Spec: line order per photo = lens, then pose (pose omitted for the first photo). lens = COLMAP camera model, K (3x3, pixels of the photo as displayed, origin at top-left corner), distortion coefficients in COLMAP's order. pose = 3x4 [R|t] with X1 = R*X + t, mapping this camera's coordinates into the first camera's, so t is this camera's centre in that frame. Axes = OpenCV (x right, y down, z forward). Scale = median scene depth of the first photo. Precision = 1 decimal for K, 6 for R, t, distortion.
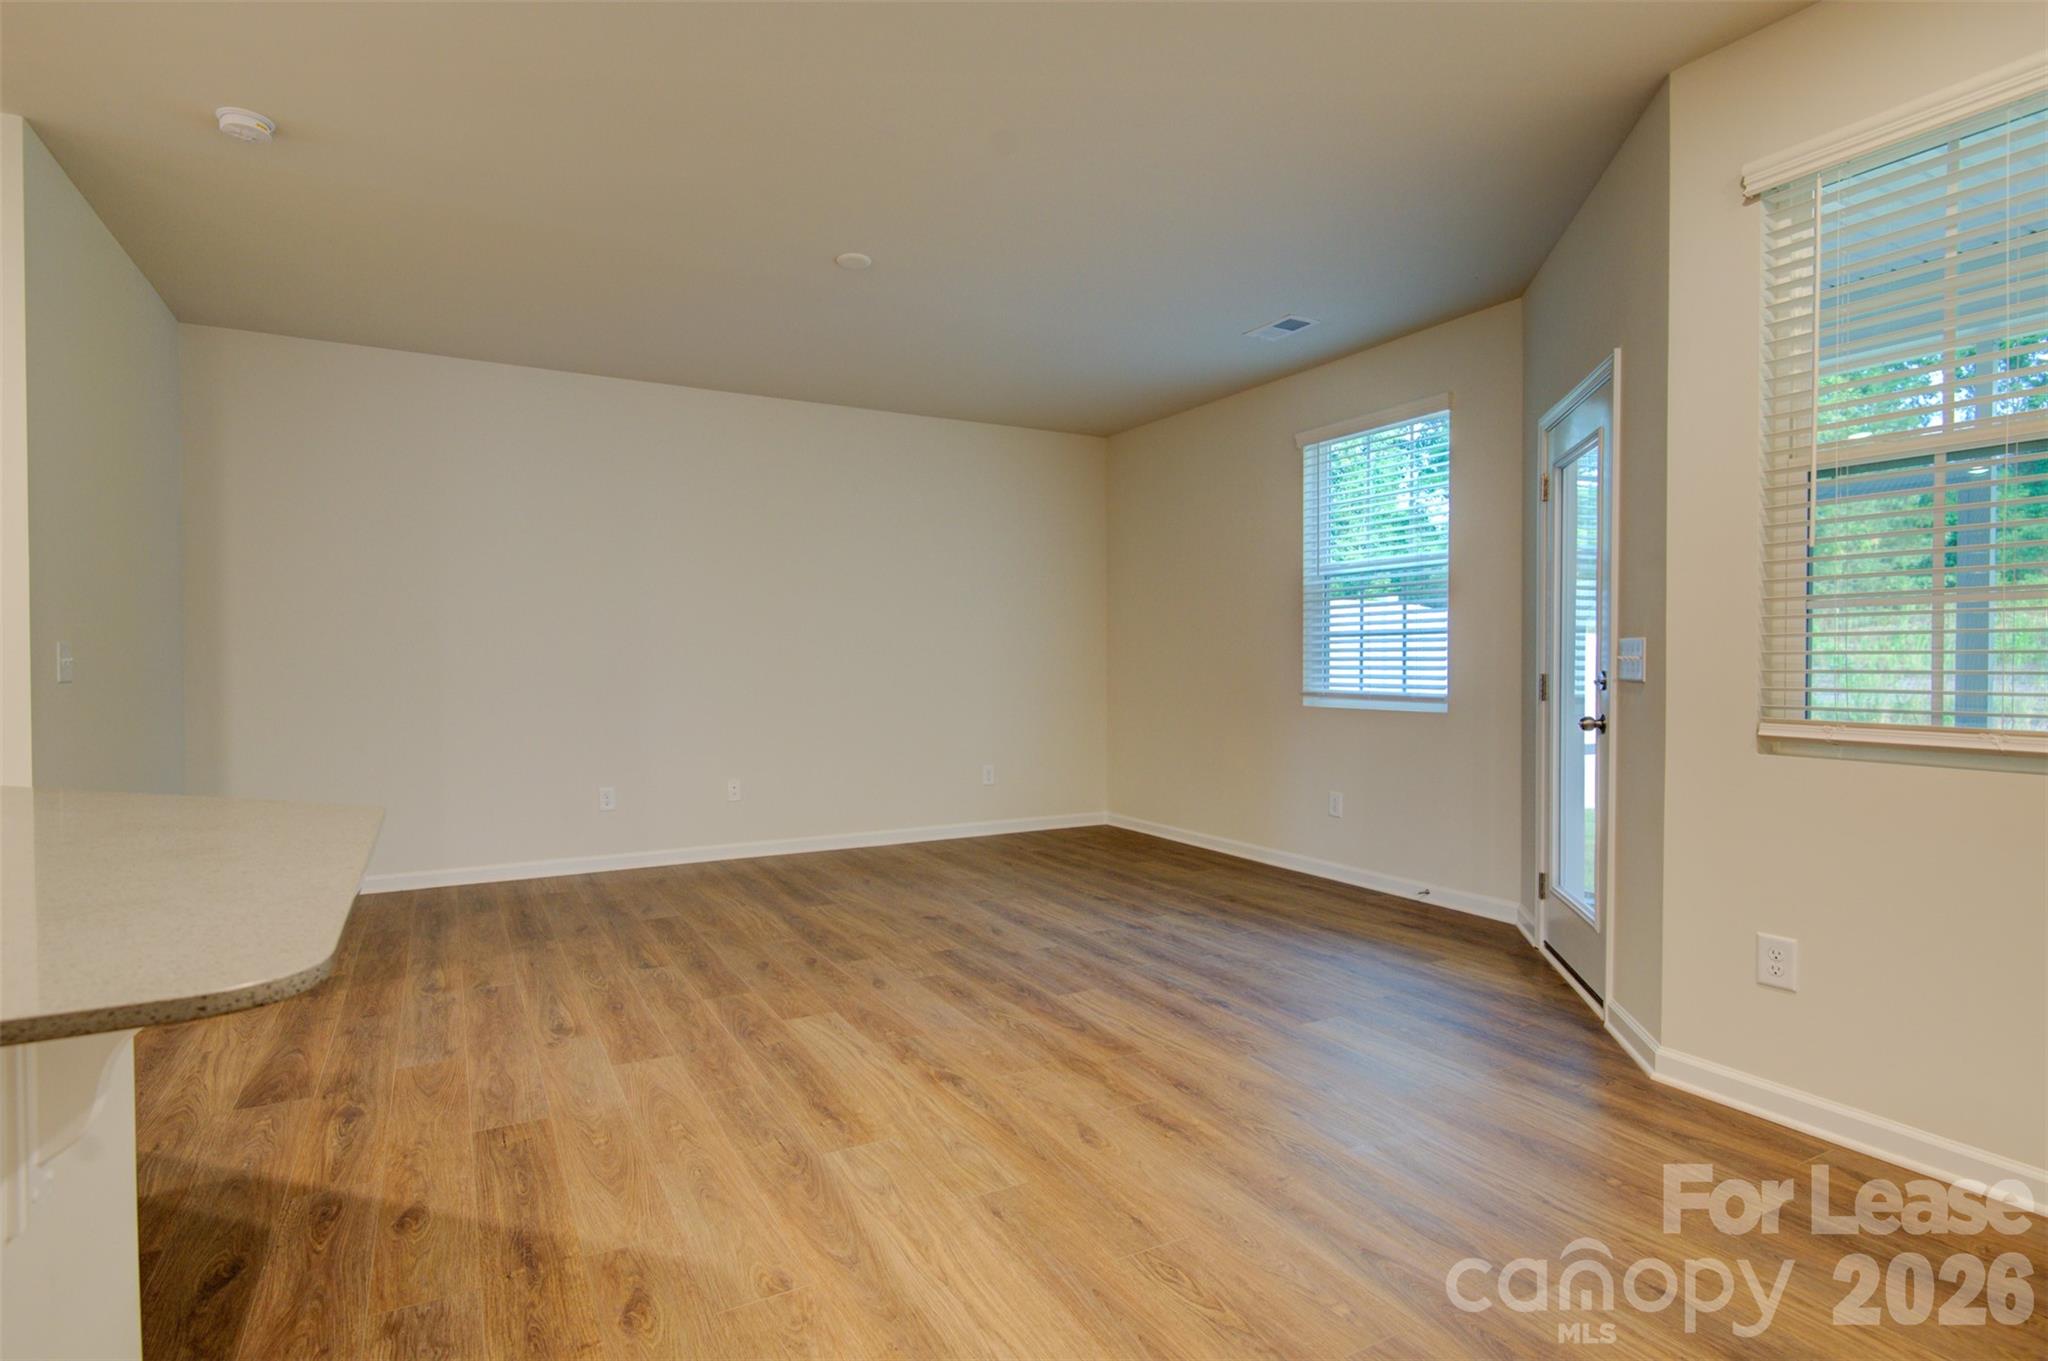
lens RADIAL K [[999.2, 0, 954.5], [0, 999.2, 677.0], [0, 0, 1]] dist [0.014343, 0.000006]
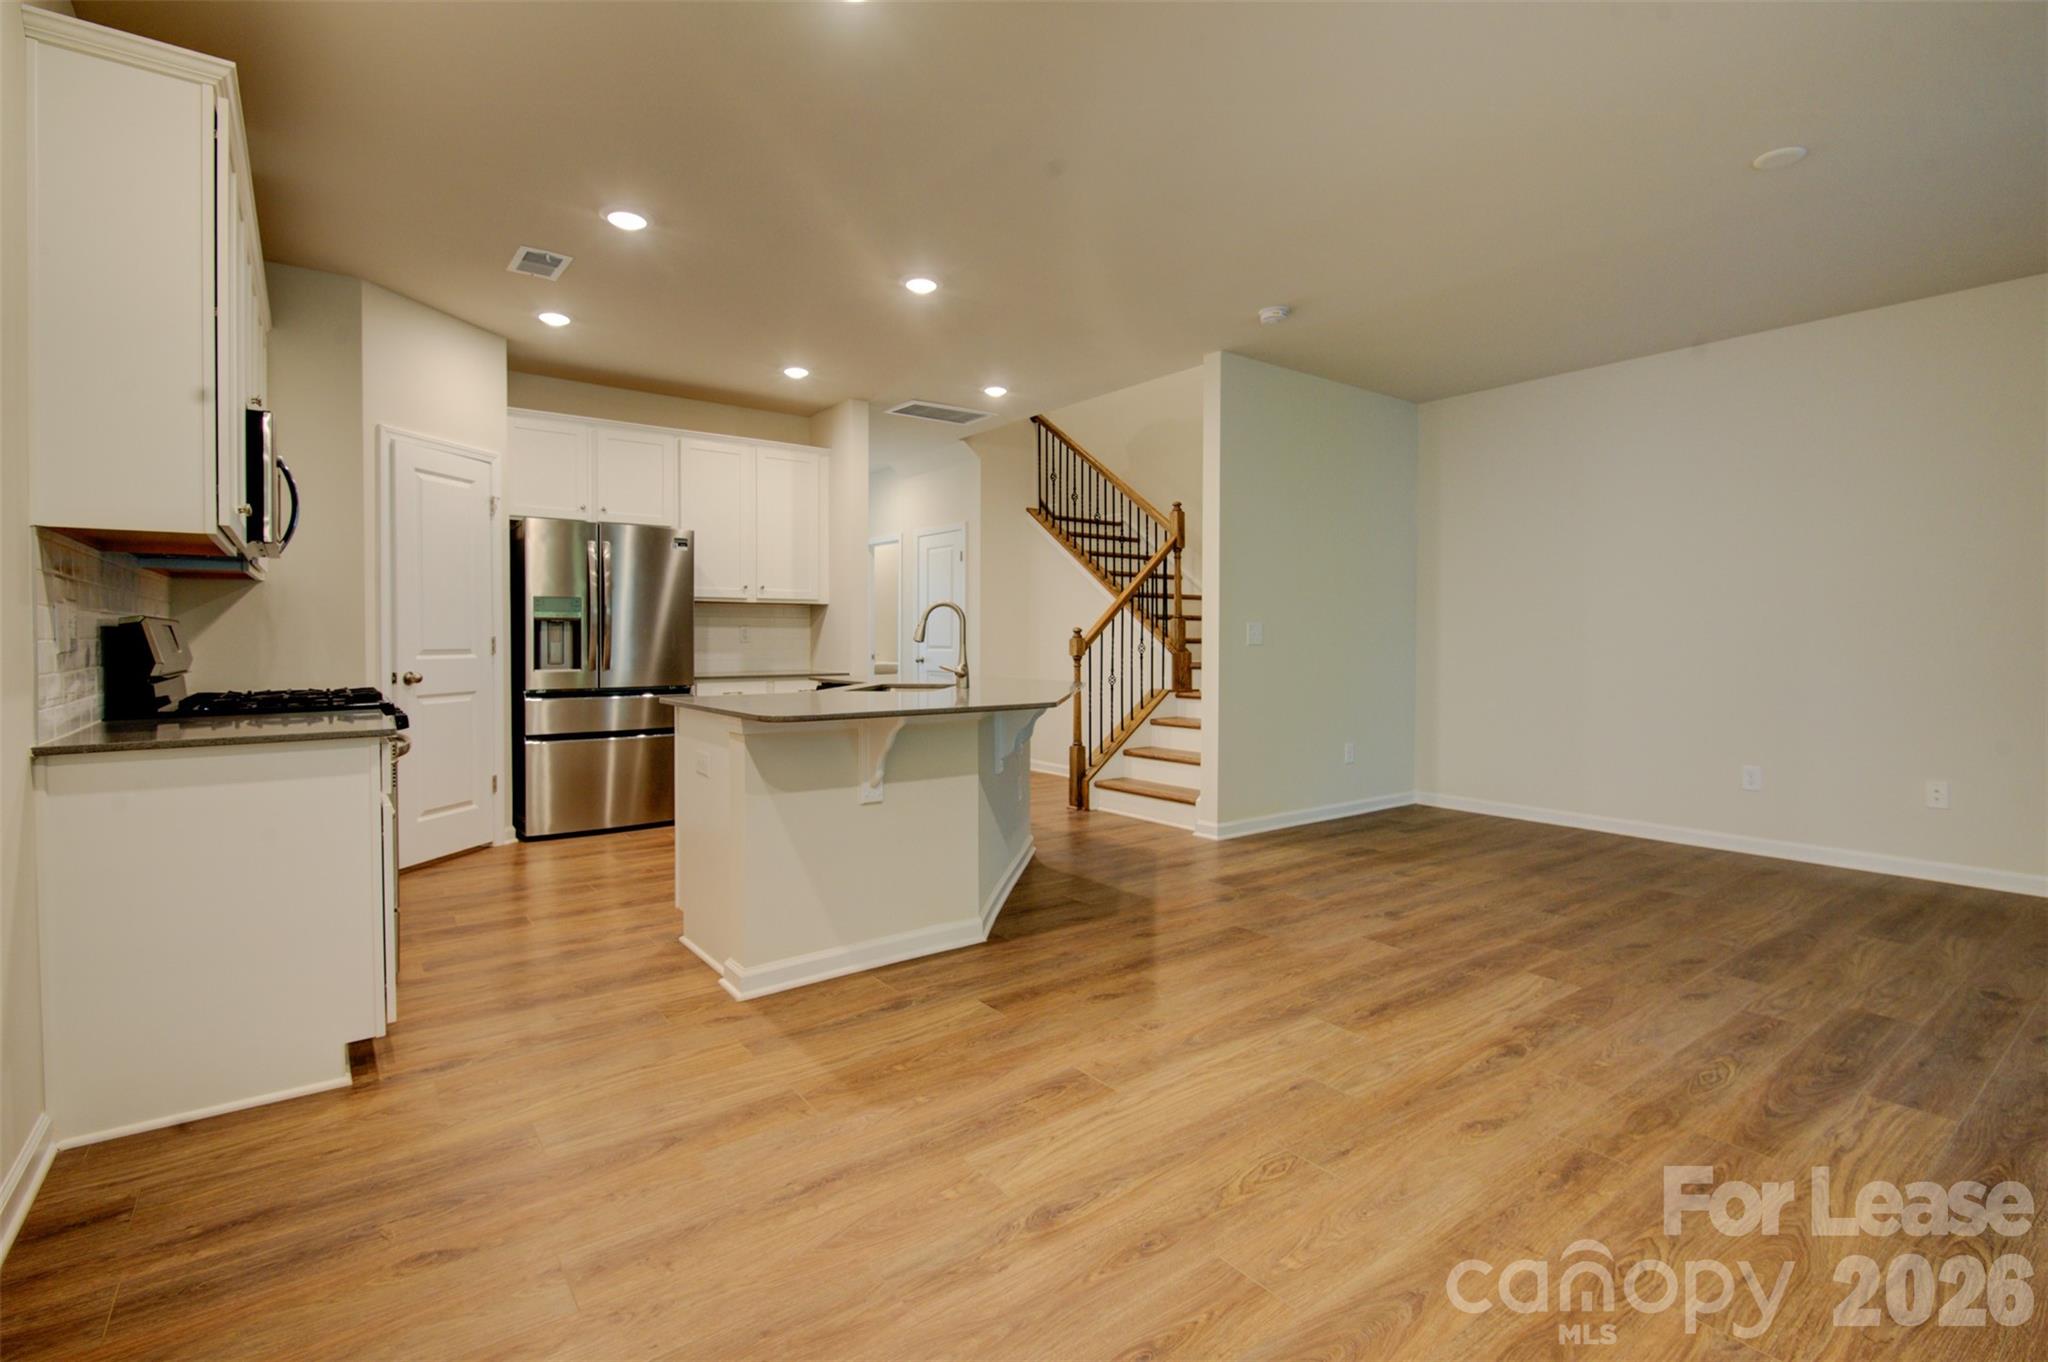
lens RADIAL K [[914.4, 0, 1031.8], [0, 914.4, 641.4], [0, 0, 1]] dist [0.002800, -0.003933]
pose [[0.191451, 0.008566, -0.981465, 0.711401], [-0.013254, 0.999893, 0.006142, -0.004875], [0.981413, 0.011832, 0.191544, 0.315371]]
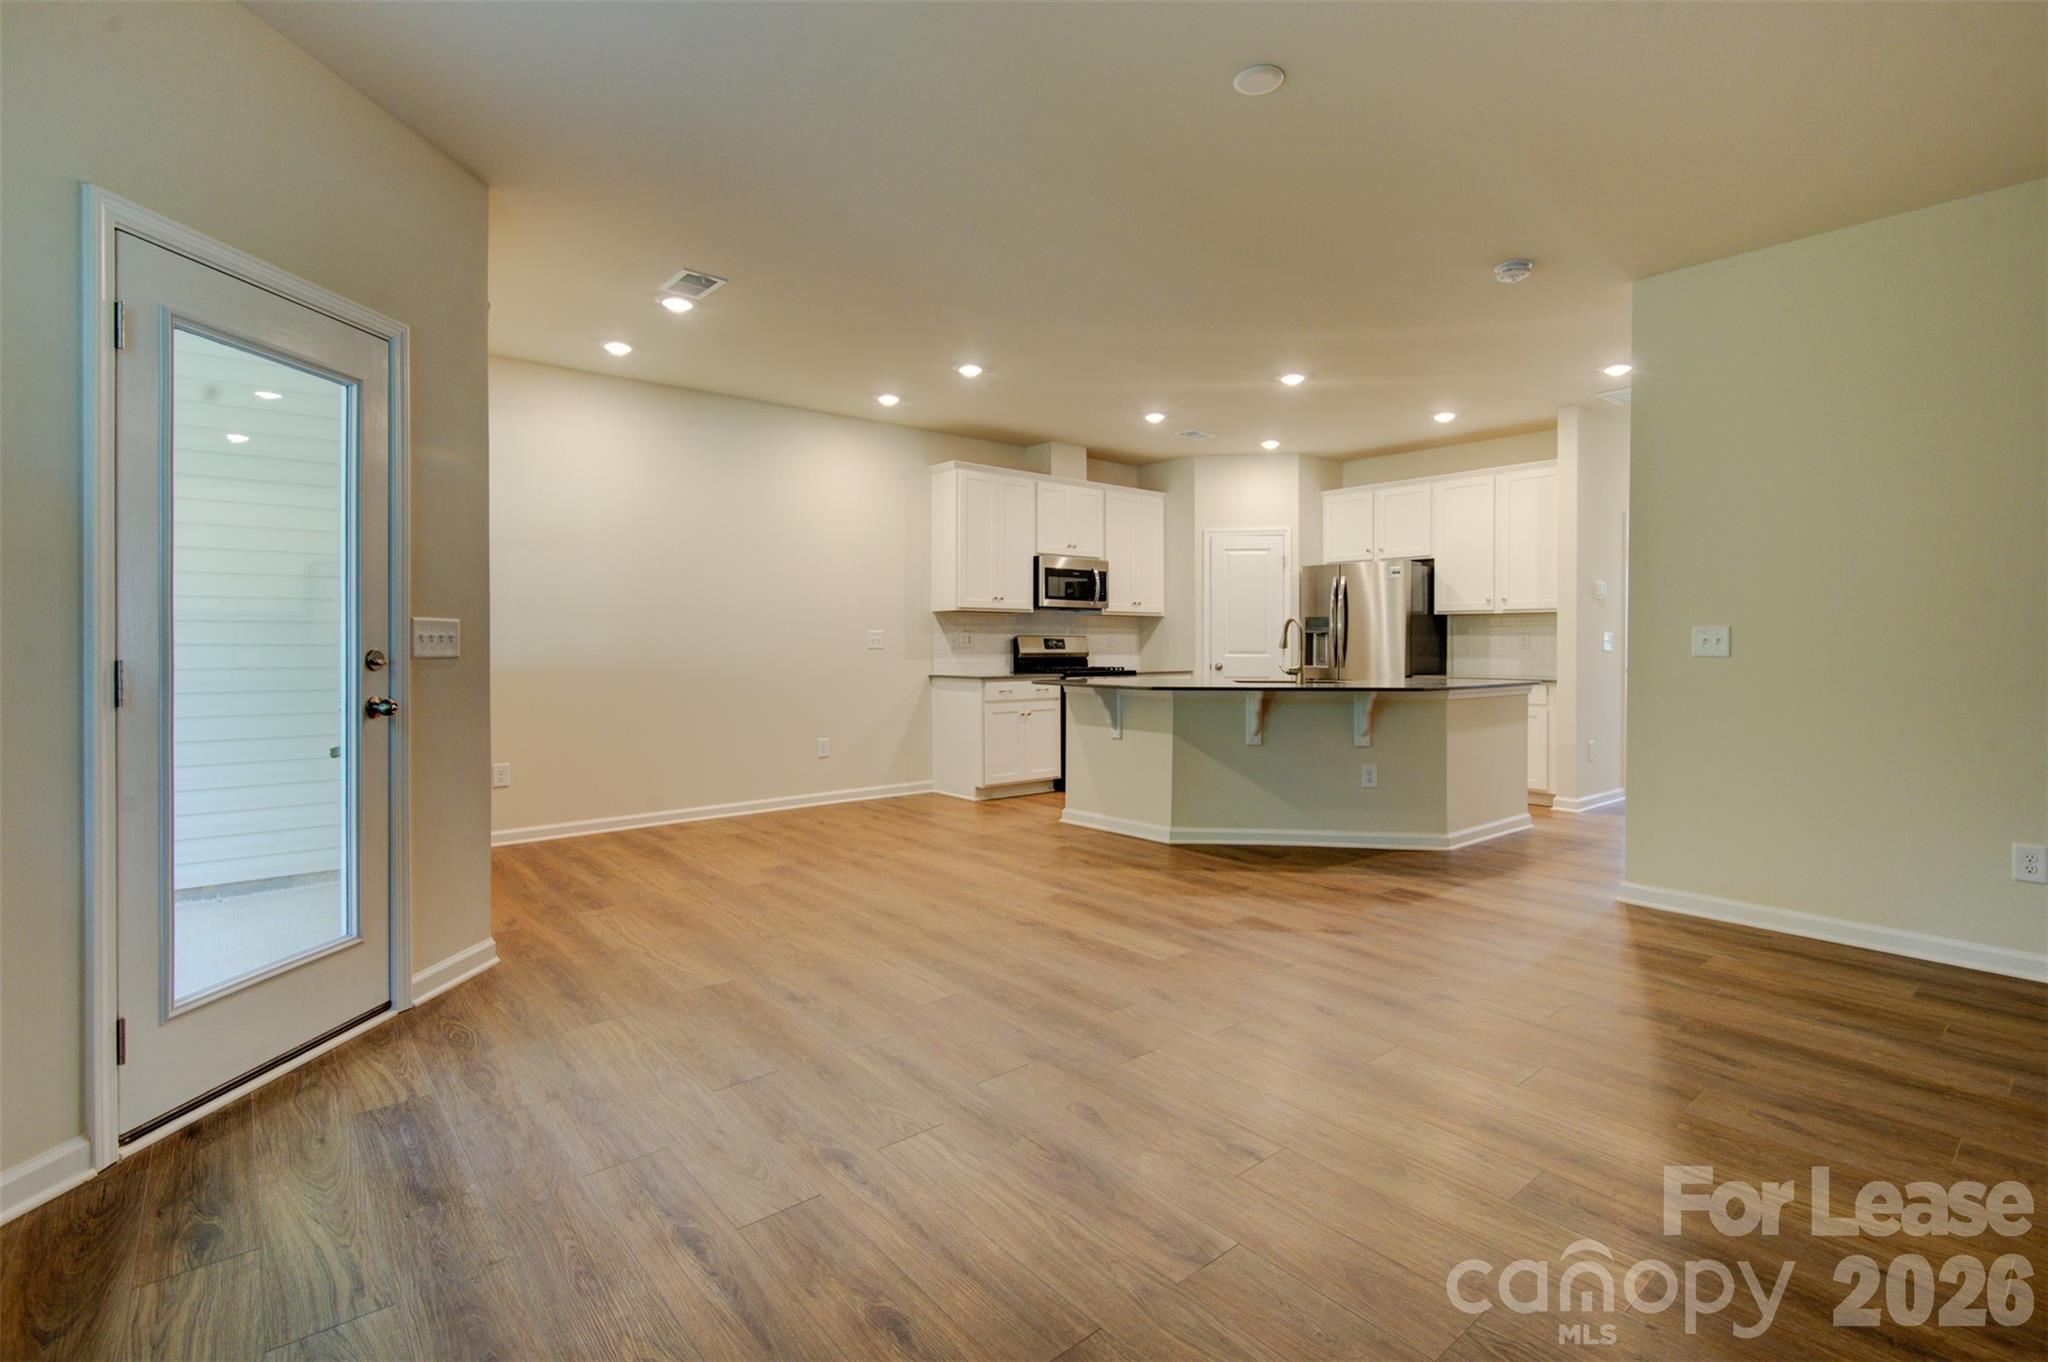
lens RADIAL K [[1000.4, 0, 1066.0], [0, 1000.4, 650.6], [0, 0, 1]] dist [-0.000152, -0.007201]
pose [[-0.965354, 0.003774, -0.260917, 0.287605], [-0.001520, 0.999797, 0.020087, -0.027150], [0.260940, 0.019788, -0.965152, 2.178426]]
